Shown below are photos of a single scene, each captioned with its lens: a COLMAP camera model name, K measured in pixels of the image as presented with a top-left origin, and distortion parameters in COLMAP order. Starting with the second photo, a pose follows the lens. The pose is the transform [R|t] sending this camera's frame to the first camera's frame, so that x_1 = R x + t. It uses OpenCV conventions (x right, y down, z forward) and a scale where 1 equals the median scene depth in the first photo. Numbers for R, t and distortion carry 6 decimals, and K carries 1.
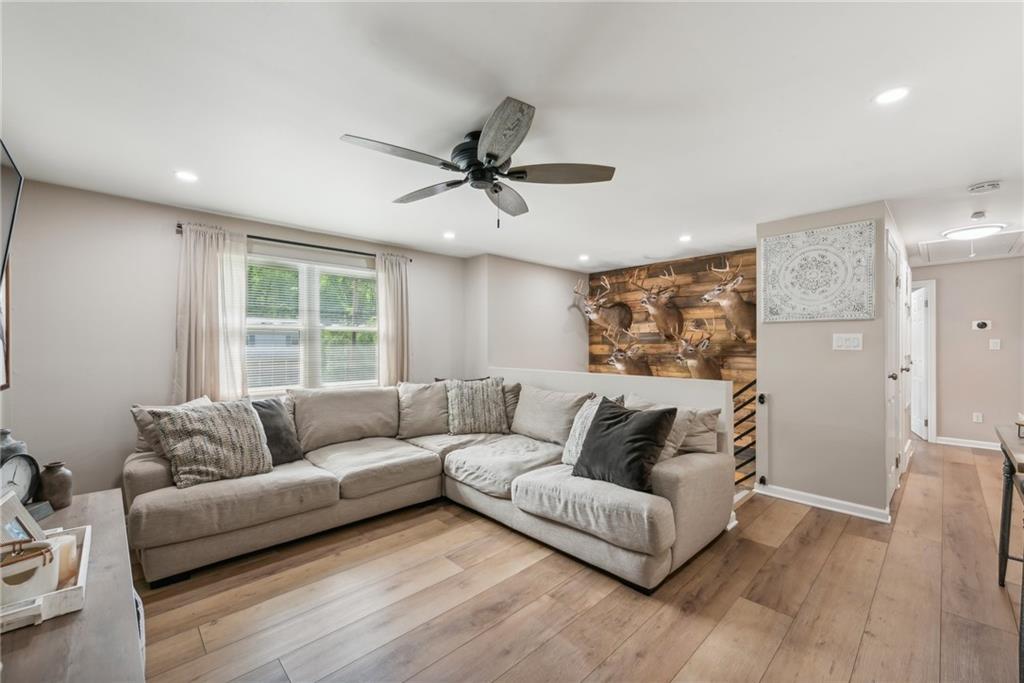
lens RADIAL K [[411.5, 0, 509.9], [0, 411.5, 347.1], [0, 0, 1]] dist [0.018722, -0.005470]
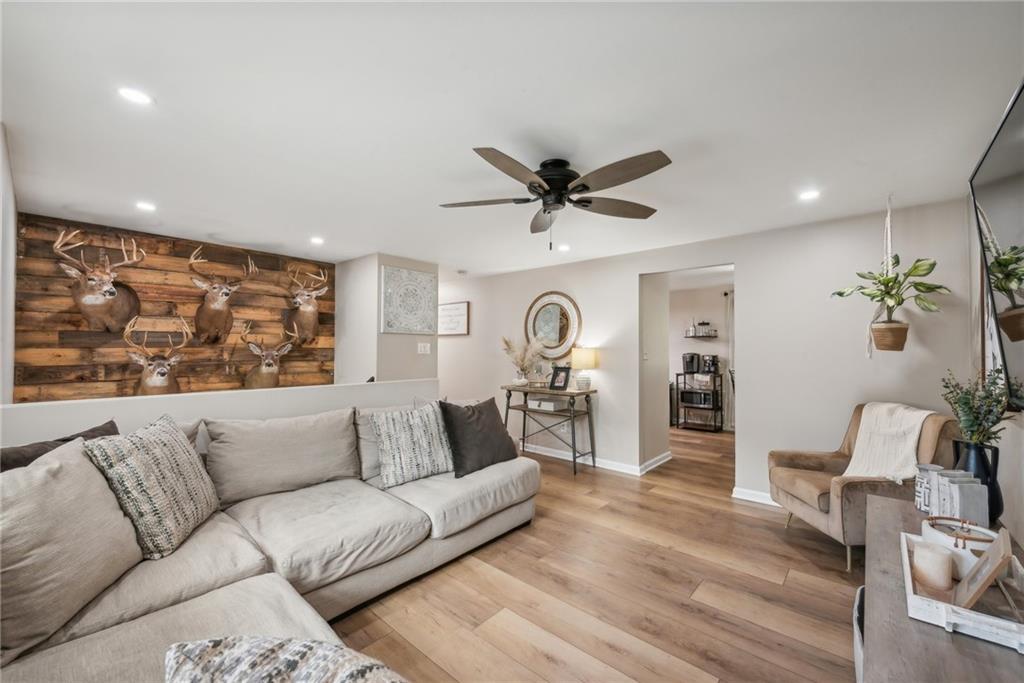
lens RADIAL K [[411.5, 0, 517.8], [0, 411.5, 340.6], [0, 0, 1]] dist [0.018722, -0.005470]
pose [[-0.096952, 0.018440, 0.995118, -0.680103], [-0.003390, 0.999816, -0.018857, -0.012438], [-0.995283, -0.005202, -0.096871, 0.715006]]
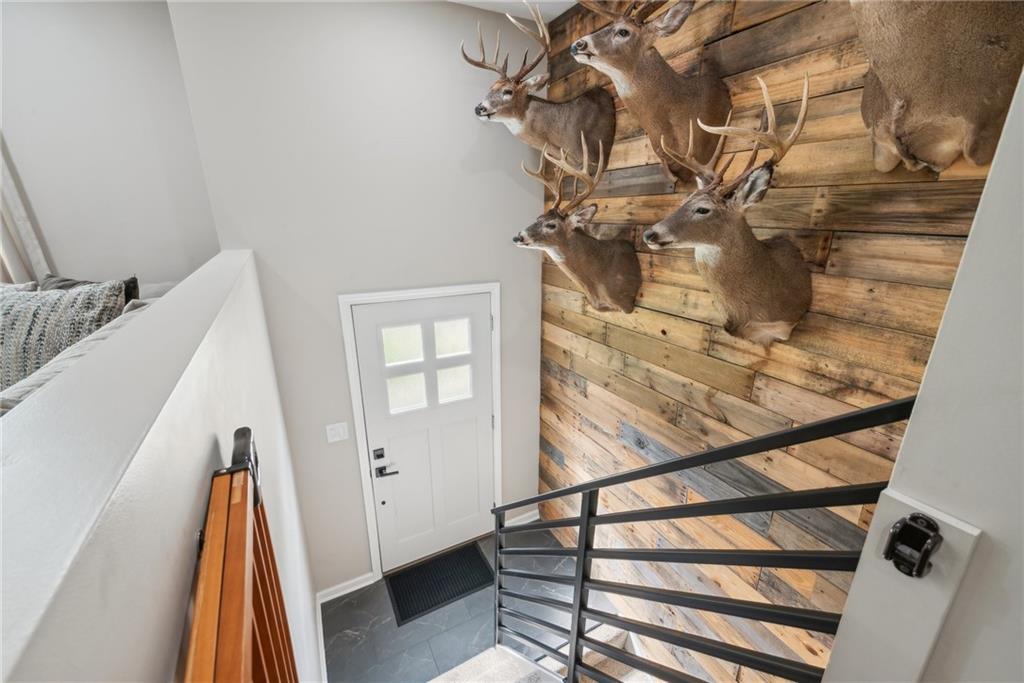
lens RADIAL K [[411.5, 0, 514.1], [0, 411.5, 344.4], [0, 0, 1]] dist [0.018722, -0.005470]
pose [[0.963423, 0.083682, -0.254586, 0.504818], [-0.001850, 0.952049, 0.305939, 0.010709], [0.267981, -0.294277, 0.917381, 0.851413]]
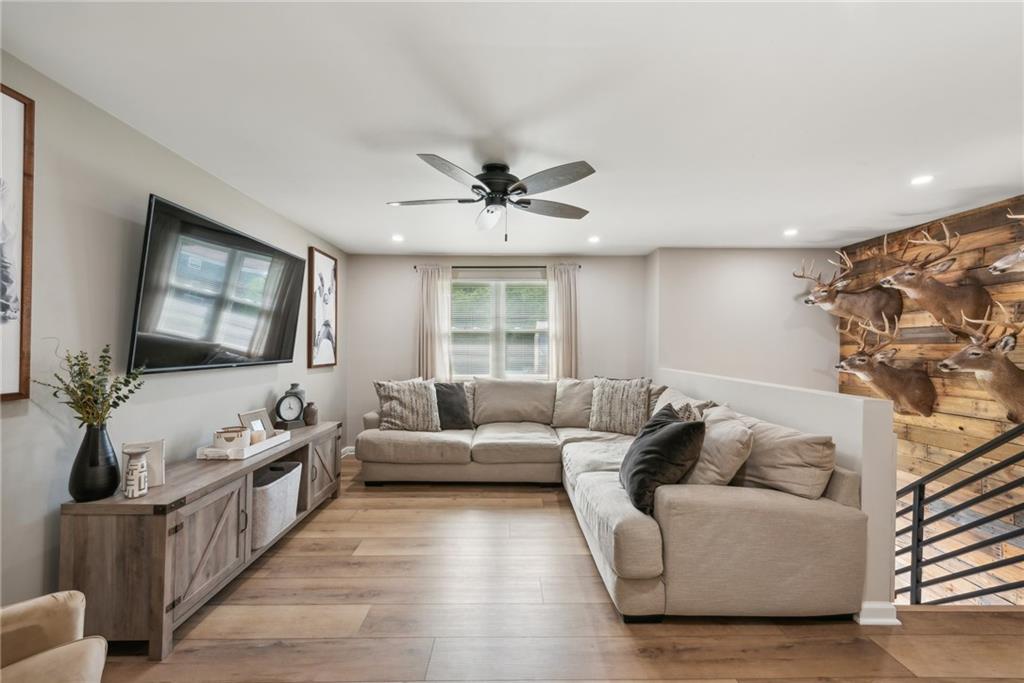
lens RADIAL K [[411.5, 0, 512.3], [0, 411.5, 346.1], [0, 0, 1]] dist [0.018722, -0.005470]
pose [[0.732642, 0.005439, -0.680593, 0.459462], [-0.007874, 0.999969, -0.000485, 0.001910], [0.680569, 0.005714, 0.732662, 0.102627]]
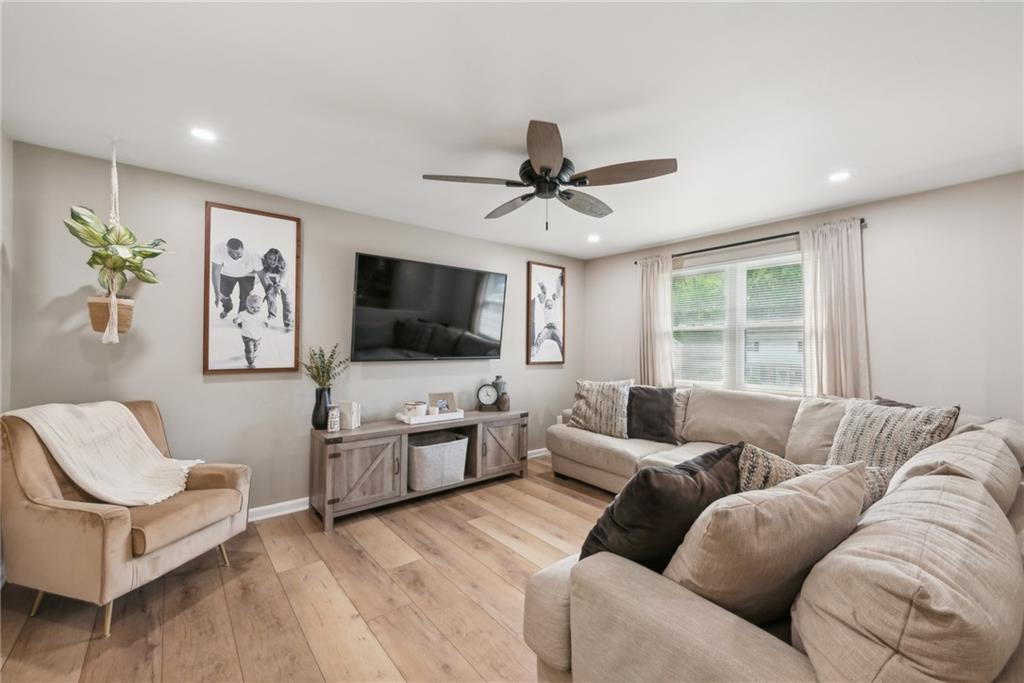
lens RADIAL K [[411.5, 0, 513.2], [0, 411.5, 343.6], [0, 0, 1]] dist [0.018722, -0.005470]
pose [[-0.075256, -0.001768, -0.997163, 0.607811], [-0.010730, 0.999942, -0.000963, 0.000976], [0.997107, 0.010627, -0.075271, 0.593102]]
